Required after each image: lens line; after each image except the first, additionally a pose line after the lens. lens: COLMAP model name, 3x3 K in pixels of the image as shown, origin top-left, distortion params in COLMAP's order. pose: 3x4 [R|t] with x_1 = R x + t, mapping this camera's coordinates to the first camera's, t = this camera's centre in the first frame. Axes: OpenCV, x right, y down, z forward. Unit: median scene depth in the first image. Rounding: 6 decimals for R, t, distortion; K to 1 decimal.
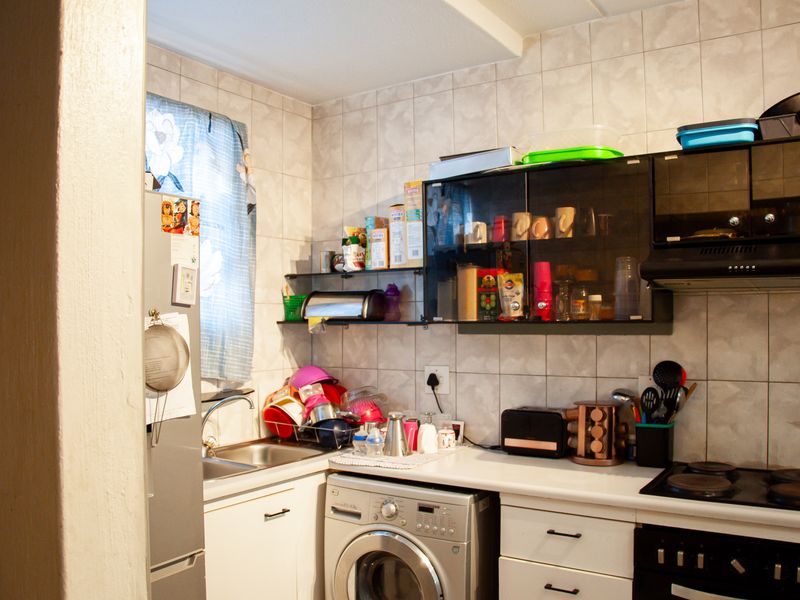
lens RADIAL K [[687.5, 0, 401.5], [0, 687.5, 317.8], [0, 0, 1]] dist [-0.145196, 0.098618]
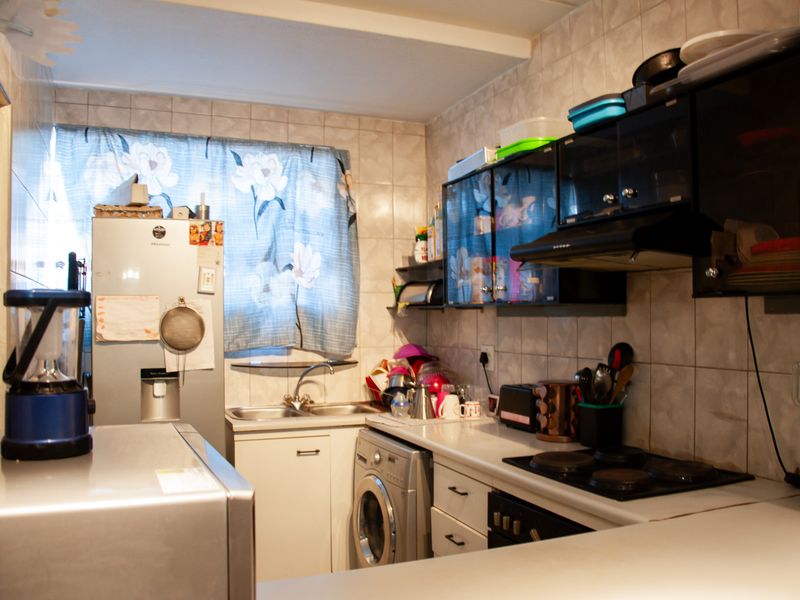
lens RADIAL K [[671.9, 0, 400.0], [0, 671.9, 300.0], [0, 0, 1]] dist [-0.116555, 0.003785]
pose [[0.836865, -0.011701, -0.547285, 0.609677], [0.003574, 0.999867, -0.015913, 0.014860], [0.547398, 0.011361, 0.836795, 0.010592]]
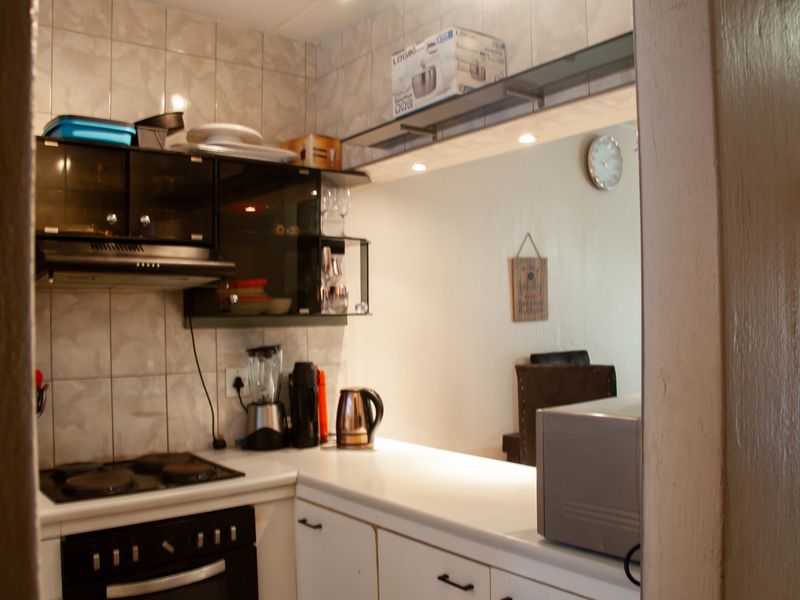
lens RADIAL K [[722.2, 0, 400.0], [0, 722.2, 318.5], [0, 0, 1]] dist [-0.141314, 0.000957]
pose [[0.317684, -0.003341, 0.948191, -0.298749], [0.003307, 0.999992, 0.002416, 0.003553], [-0.948191, 0.002368, 0.317693, 0.189626]]
